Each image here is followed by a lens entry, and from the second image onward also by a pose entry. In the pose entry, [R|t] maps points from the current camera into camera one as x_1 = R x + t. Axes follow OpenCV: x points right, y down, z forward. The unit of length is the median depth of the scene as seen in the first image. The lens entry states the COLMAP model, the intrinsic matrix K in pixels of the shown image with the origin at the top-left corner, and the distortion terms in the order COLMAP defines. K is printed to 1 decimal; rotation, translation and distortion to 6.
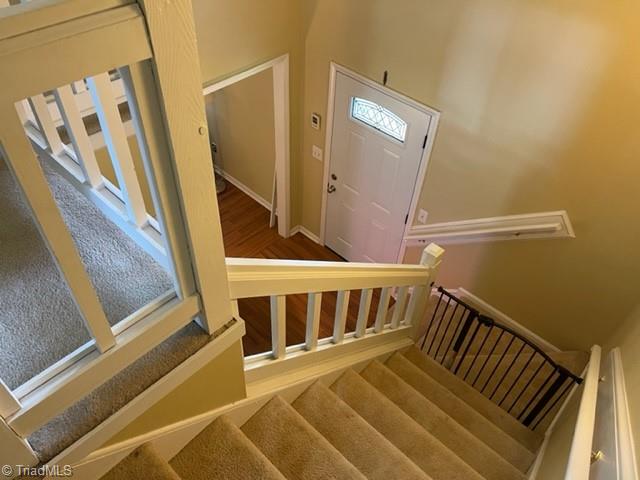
lens RADIAL K [[482.7, 0, 318.7], [0, 482.7, 250.4], [0, 0, 1]] dist [0.086283, -0.093970]
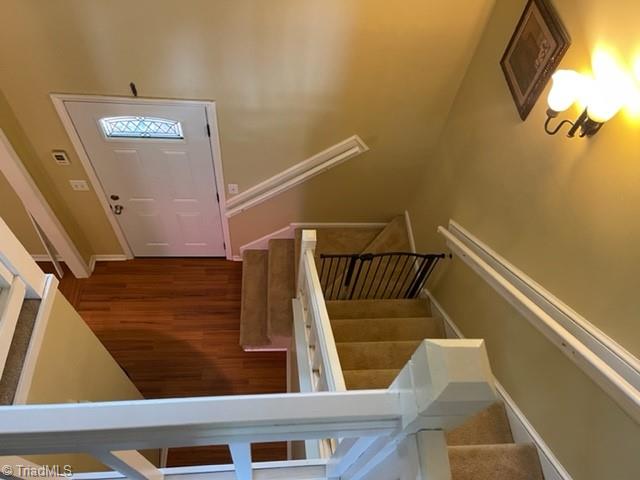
lens RADIAL K [[482.7, 0, 318.7], [0, 482.7, 250.4], [0, 0, 1]] dist [0.086283, -0.093970]
pose [[0.687097, -0.604175, 0.403571, -0.155413], [0.476951, 0.794081, 0.376767, -0.279041], [-0.548101, -0.066392, 0.833773, 0.058161]]
